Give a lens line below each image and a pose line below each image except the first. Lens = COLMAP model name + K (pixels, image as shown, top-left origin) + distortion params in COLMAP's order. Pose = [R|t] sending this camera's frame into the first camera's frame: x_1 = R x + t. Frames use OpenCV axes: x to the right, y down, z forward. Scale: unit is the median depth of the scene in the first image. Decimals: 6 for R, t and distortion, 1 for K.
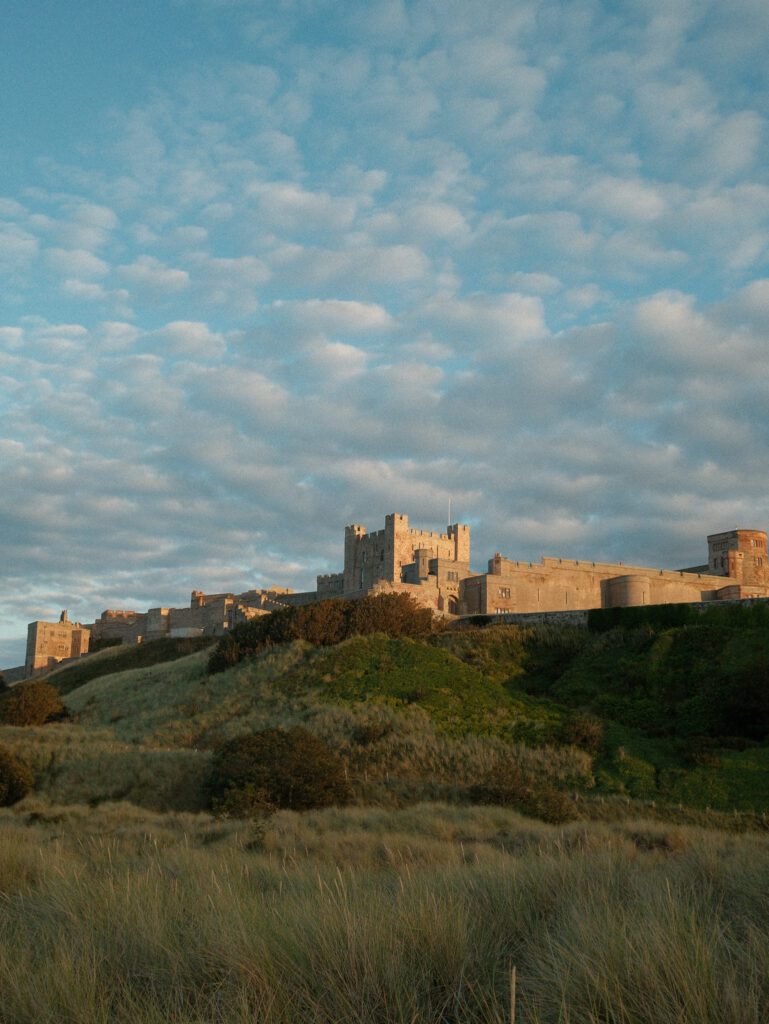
lens RADIAL K [[1188.4, 0, 384.5], [0, 1188.4, 512.0], [0, 0, 1]] dist [-0.028747, -0.067568]
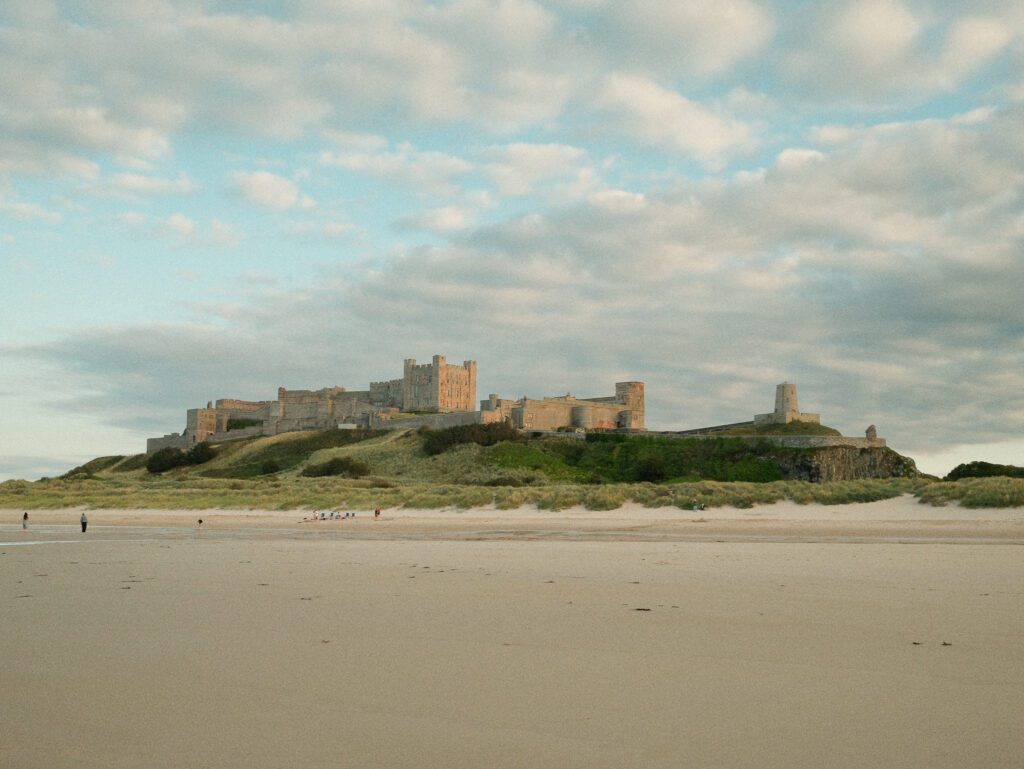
lens RADIAL K [[1188.4, 0, 512.0], [0, 1188.4, 384.5], [0, 0, 1]] dist [-0.028747, -0.067568]
pose [[0.972739, 0.025351, 0.230512, -0.434519], [-0.049054, 0.994007, 0.097689, -0.199535], [-0.226654, -0.106333, 0.968153, -1.089919]]
